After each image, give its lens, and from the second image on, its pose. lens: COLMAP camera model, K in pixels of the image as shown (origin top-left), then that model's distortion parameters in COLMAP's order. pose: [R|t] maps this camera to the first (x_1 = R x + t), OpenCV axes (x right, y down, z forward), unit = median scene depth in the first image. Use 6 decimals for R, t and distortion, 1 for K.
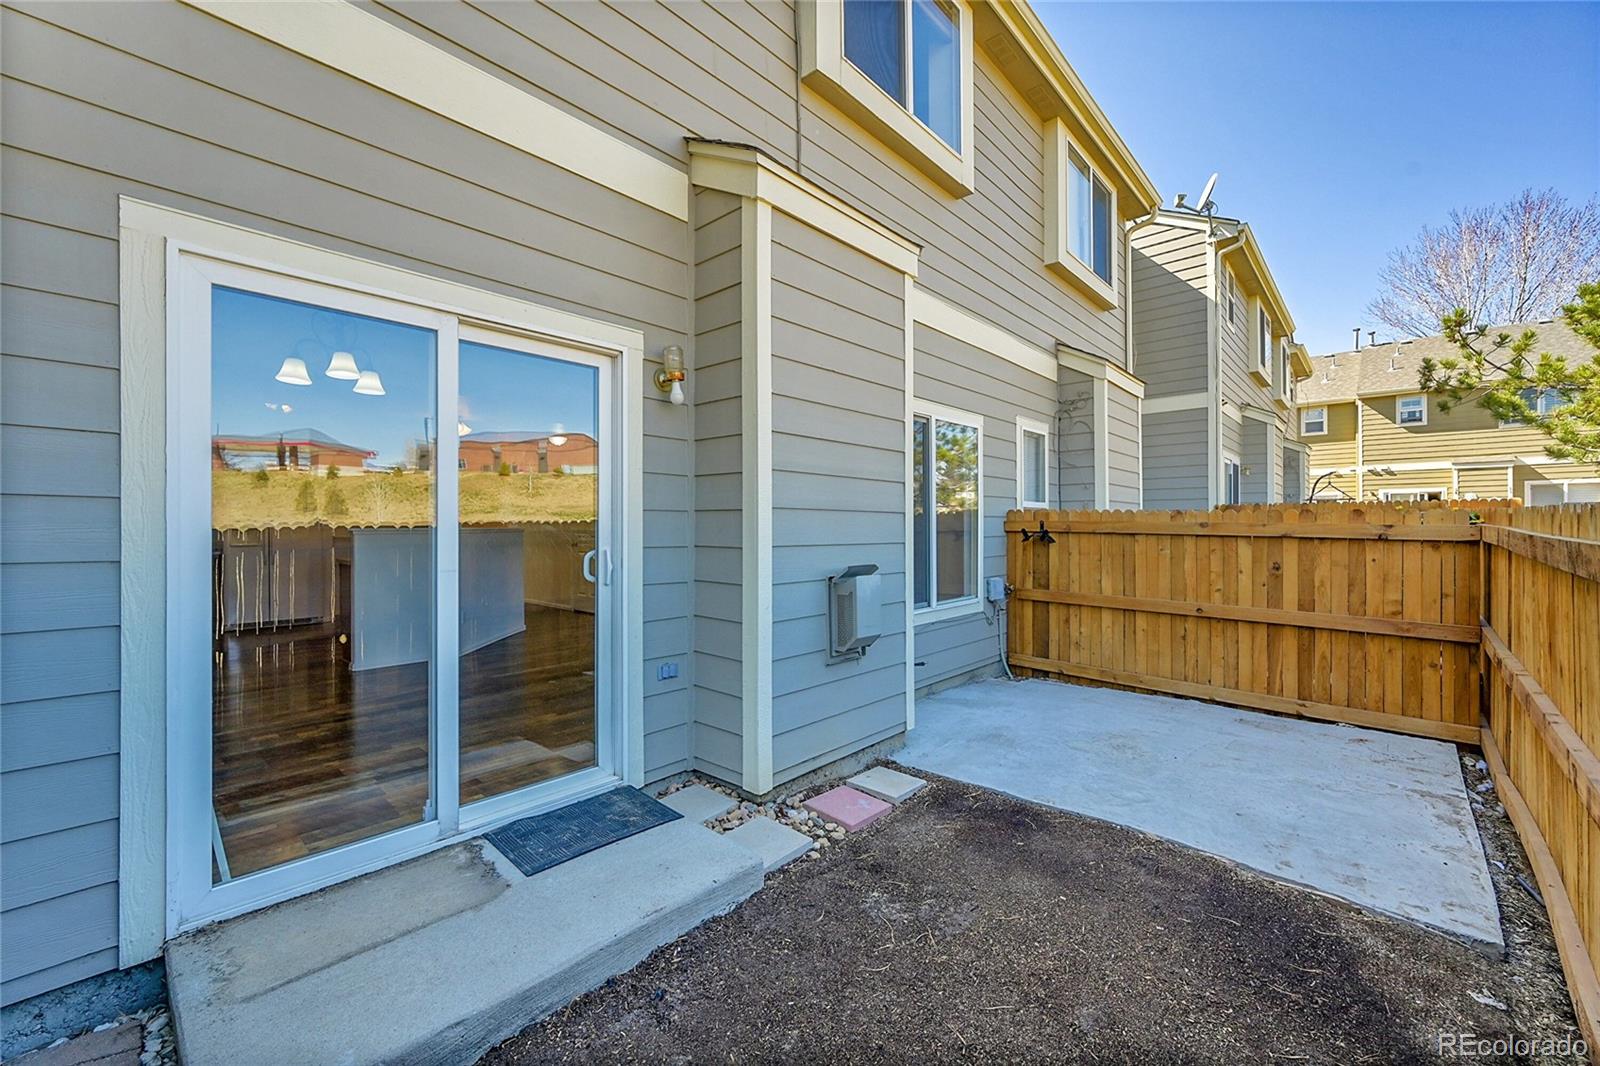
lens RADIAL K [[641.8, 0, 800.4], [0, 641.8, 528.9], [0, 0, 1]] dist [-0.002533, 0.000535]
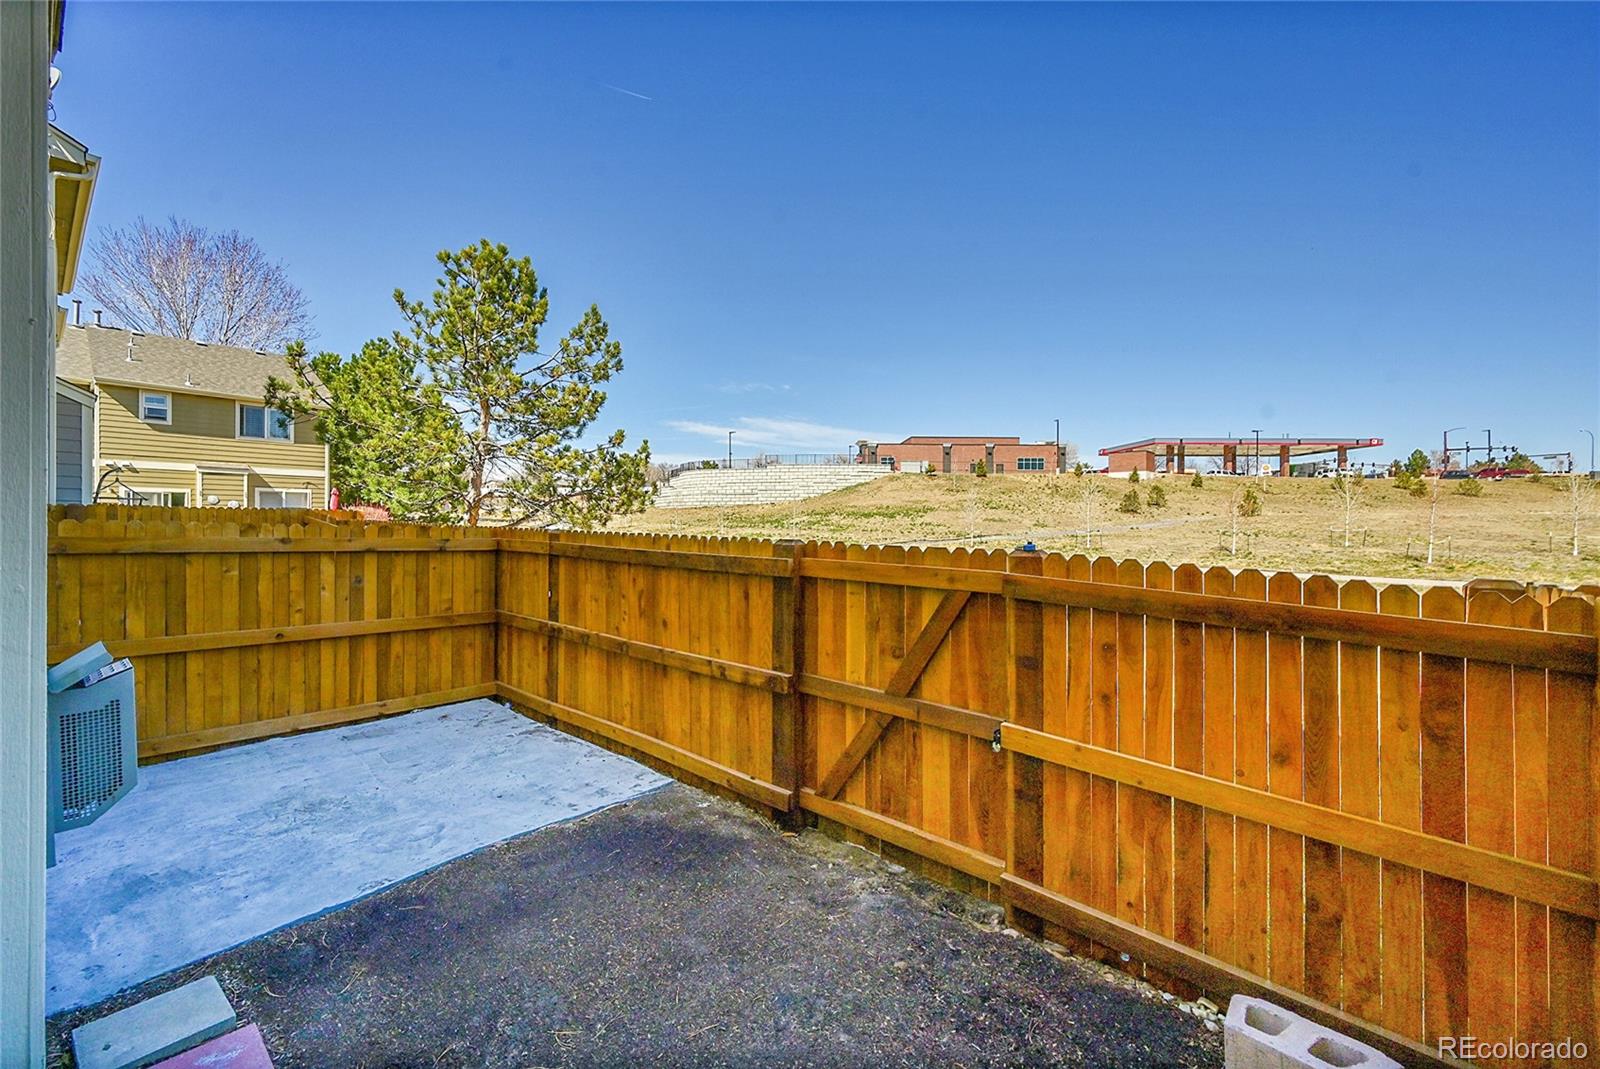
lens RADIAL K [[641.8, 0, 796.5], [0, 641.8, 531.5], [0, 0, 1]] dist [-0.002533, 0.000535]
pose [[-0.049996, -0.009799, 0.998701, -0.352400], [-0.000684, 0.999952, 0.009777, -0.033234], [-0.998749, -0.000194, -0.050000, 0.367720]]
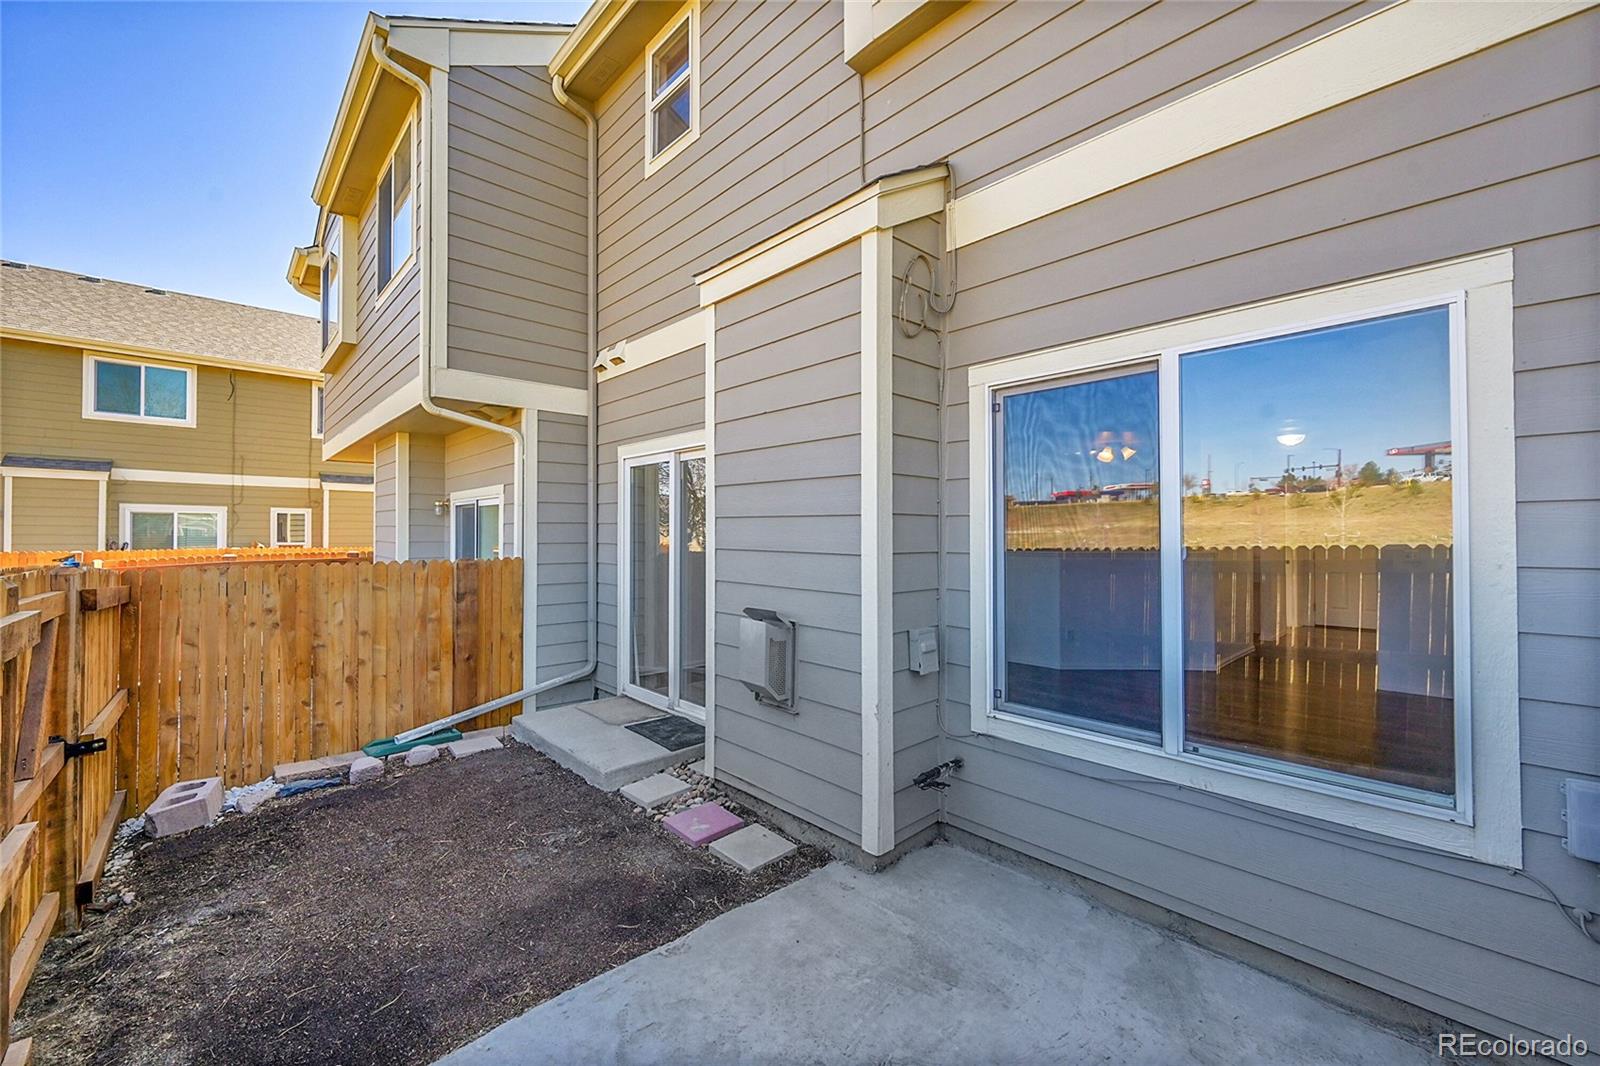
lens RADIAL K [[641.8, 0, 796.4], [0, 641.8, 532.4], [0, 0, 1]] dist [-0.002533, 0.000535]
pose [[-0.083118, -0.000467, -0.996540, 0.826296], [-0.005894, 0.999983, 0.000023, -0.046360], [0.996522, 0.005876, -0.083119, 0.892260]]
